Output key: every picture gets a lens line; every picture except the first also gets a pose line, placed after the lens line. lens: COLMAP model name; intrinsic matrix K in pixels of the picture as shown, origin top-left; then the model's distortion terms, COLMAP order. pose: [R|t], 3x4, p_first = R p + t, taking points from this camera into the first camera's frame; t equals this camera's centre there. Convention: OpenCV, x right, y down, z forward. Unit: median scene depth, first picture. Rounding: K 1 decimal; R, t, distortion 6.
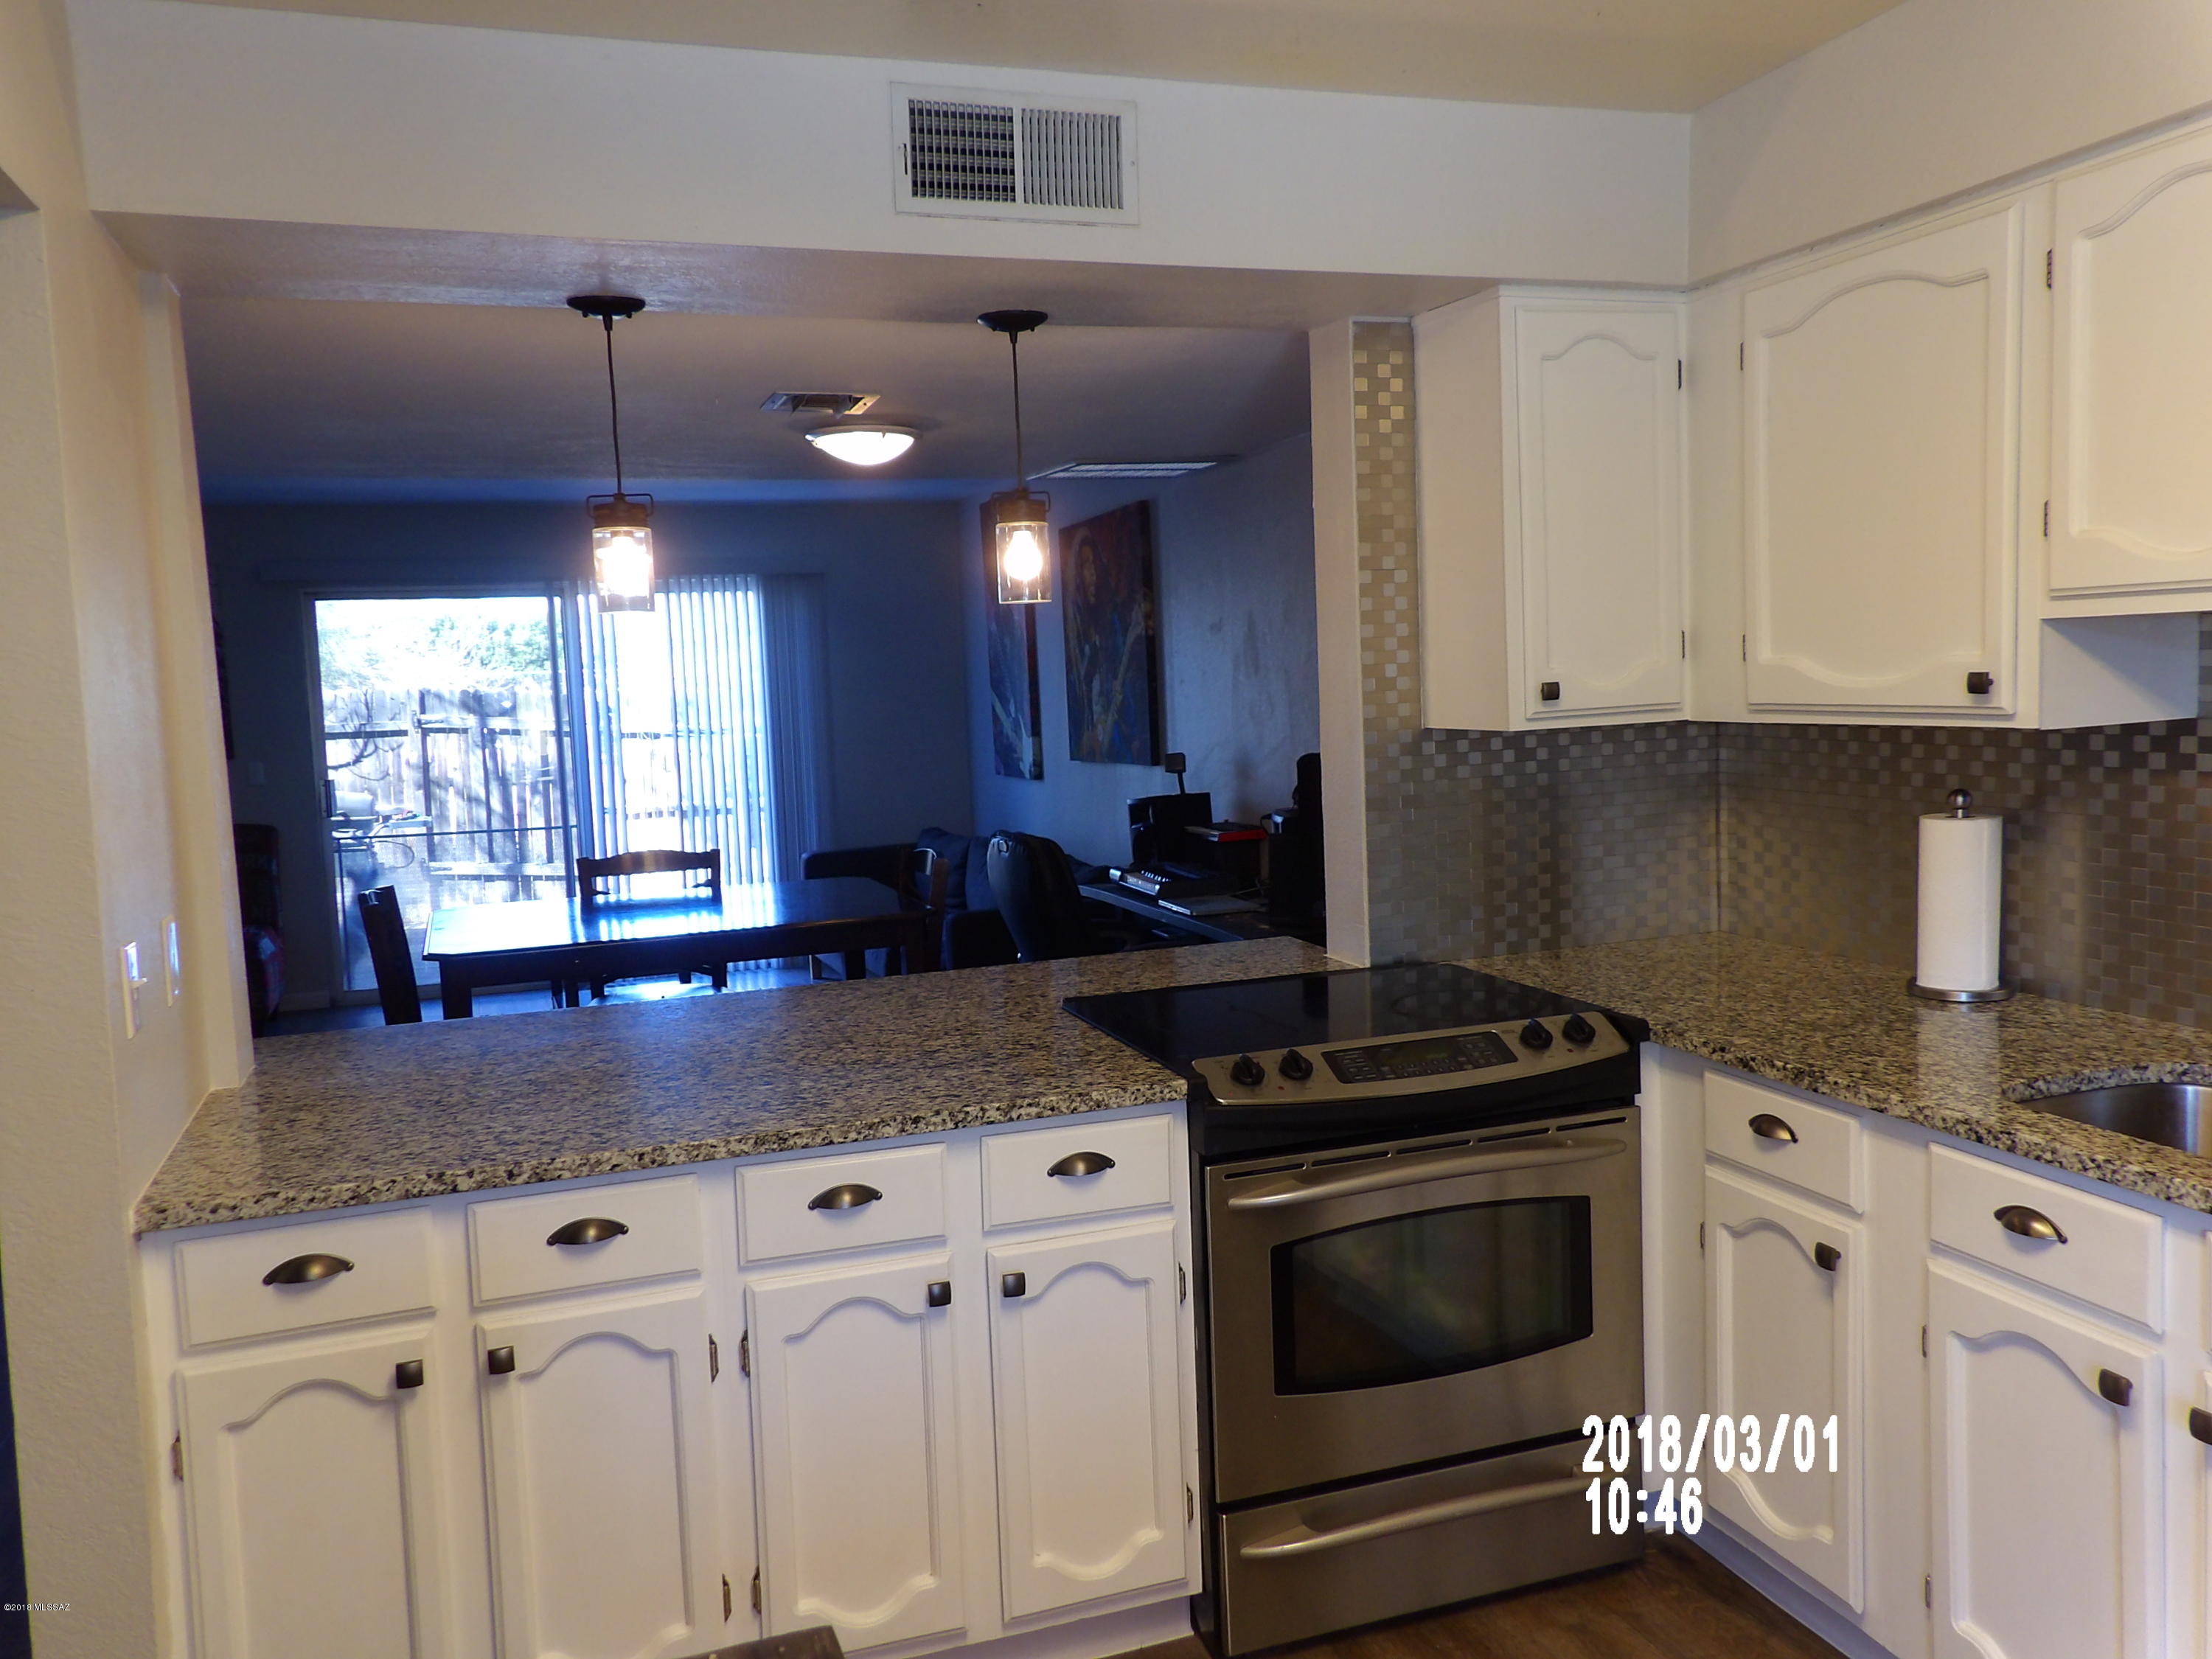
lens RADIAL K [[1710.1, 0, 1094.2], [0, 1710.1, 838.9], [0, 0, 1]] dist [0.000638, 0.052586]
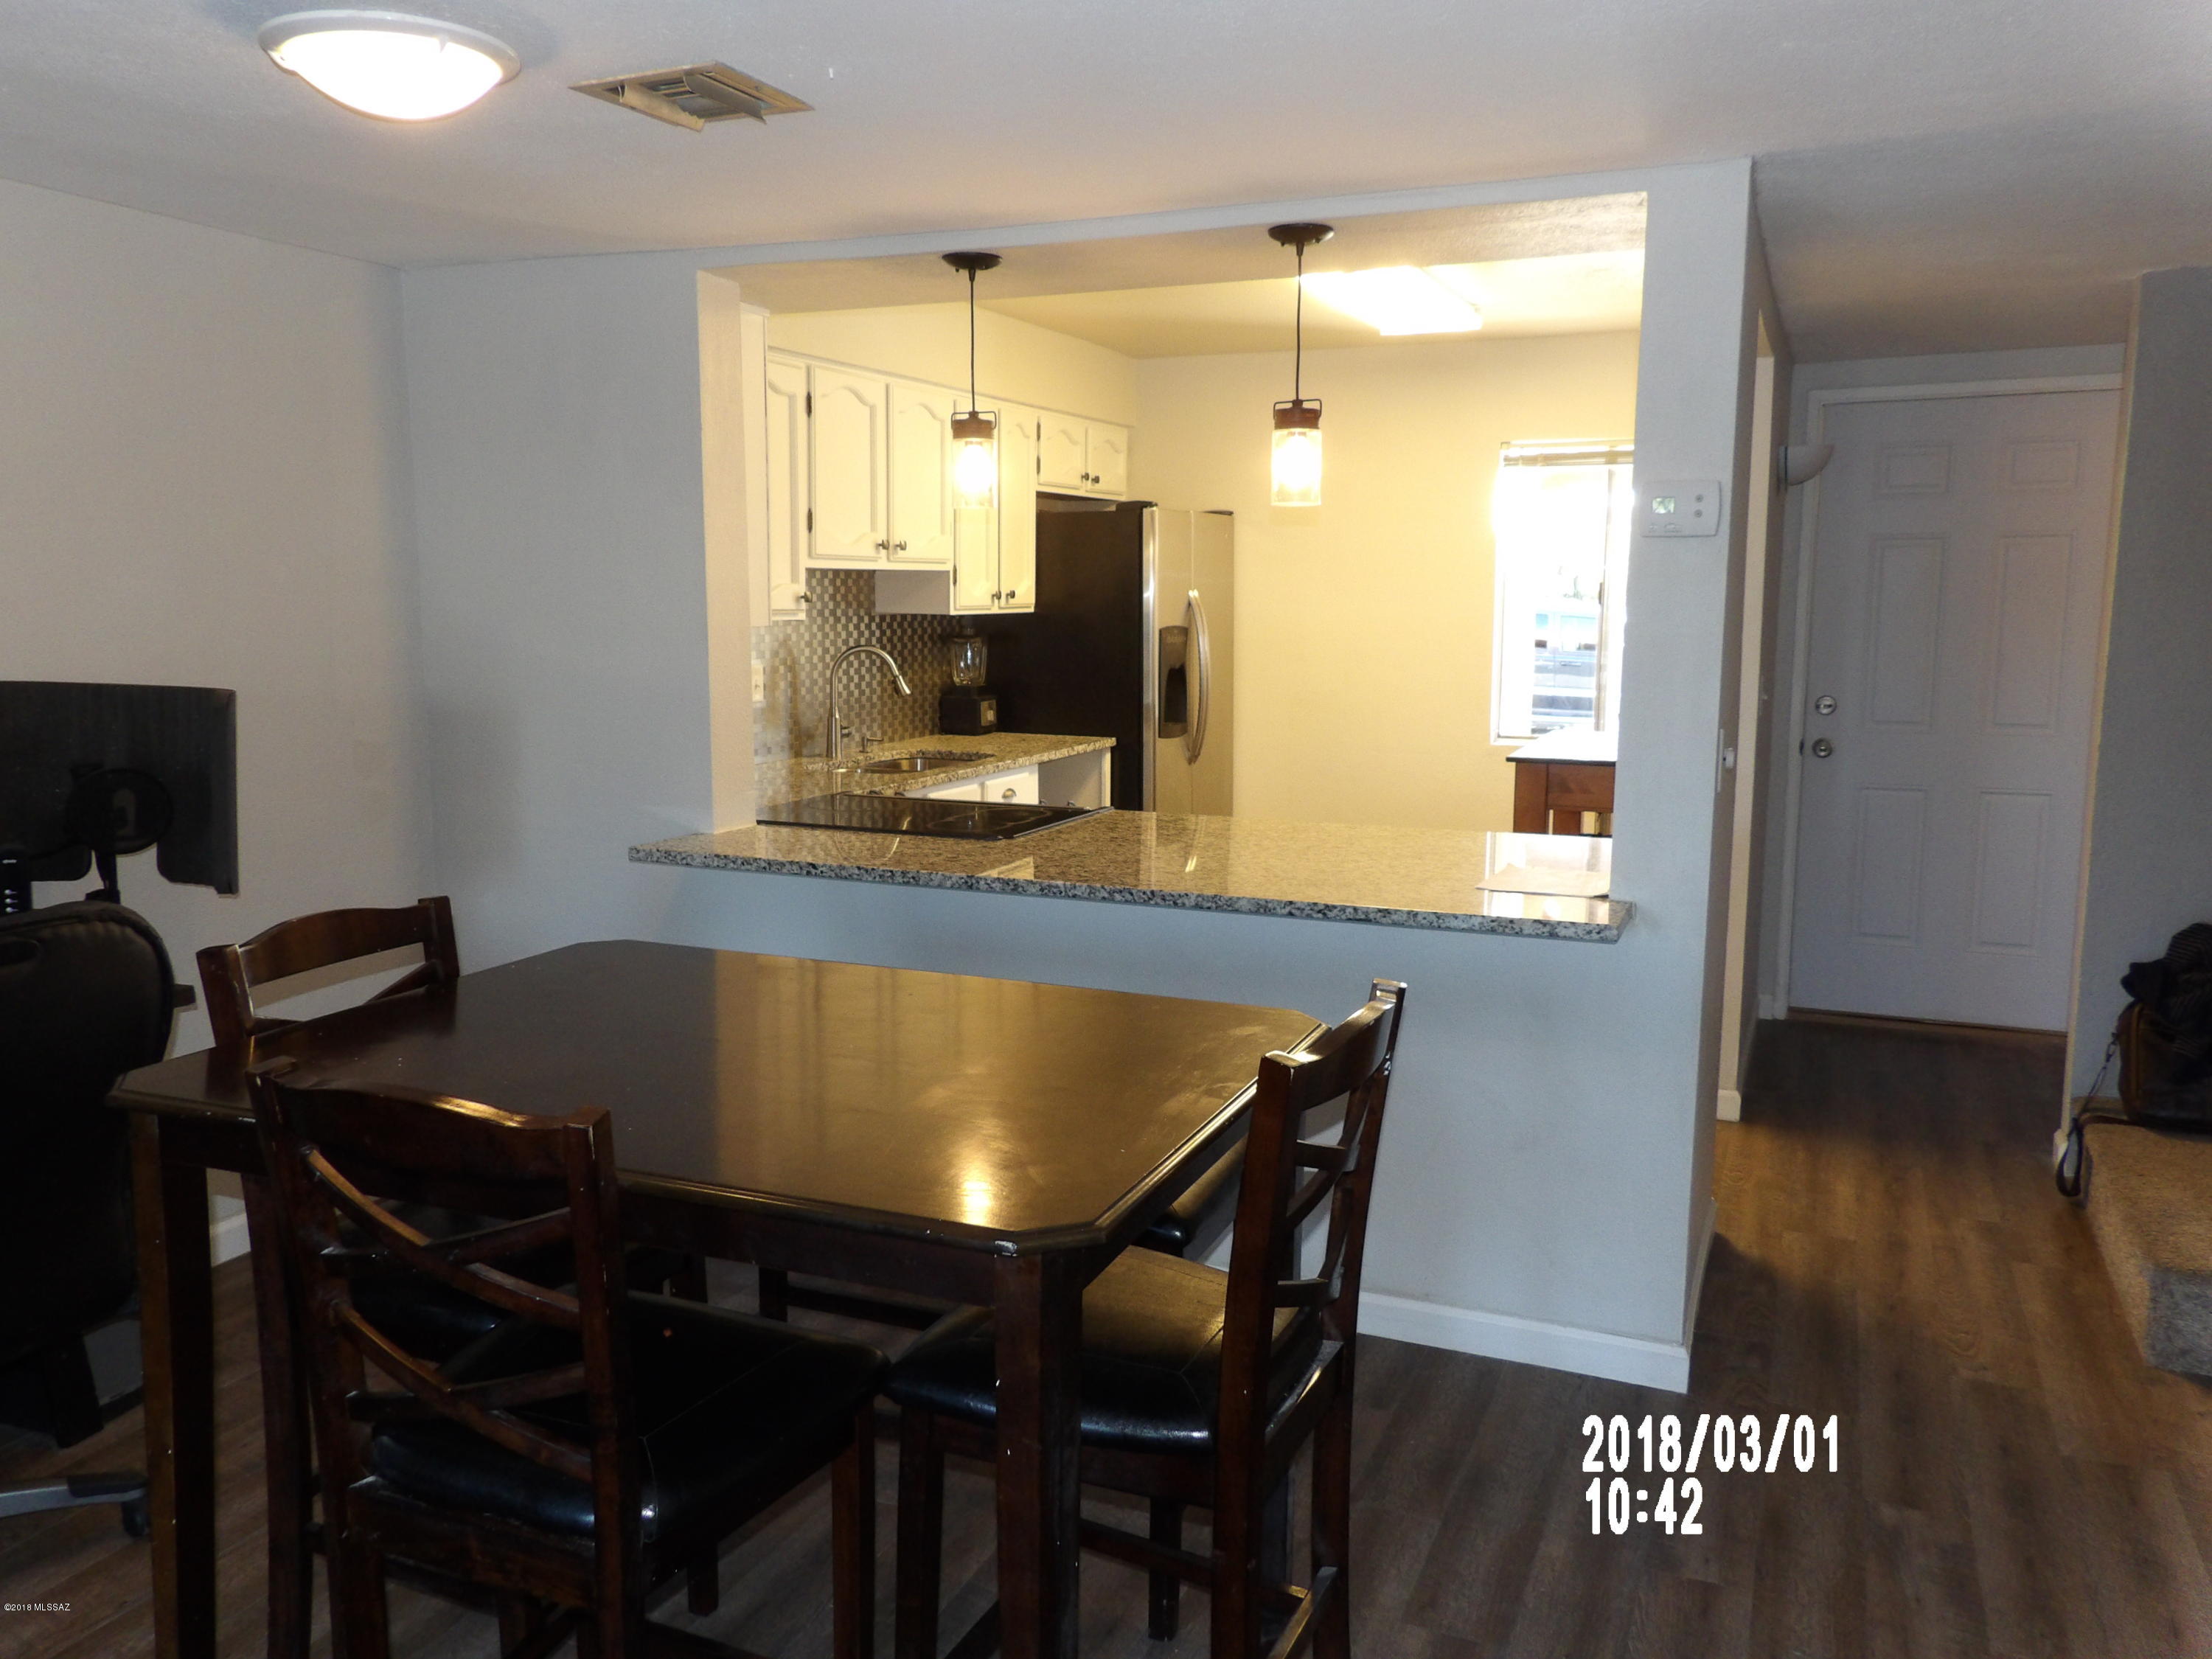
lens RADIAL K [[1674.4, 0, 1106.0], [0, 1674.4, 829.5], [0, 0, 1]] dist [0.027356, -0.001259]
pose [[-0.740501, -0.055952, 0.669722, -1.155730], [0.092693, 0.978501, 0.184239, -0.162622], [-0.665632, 0.198508, -0.719394, 2.368962]]
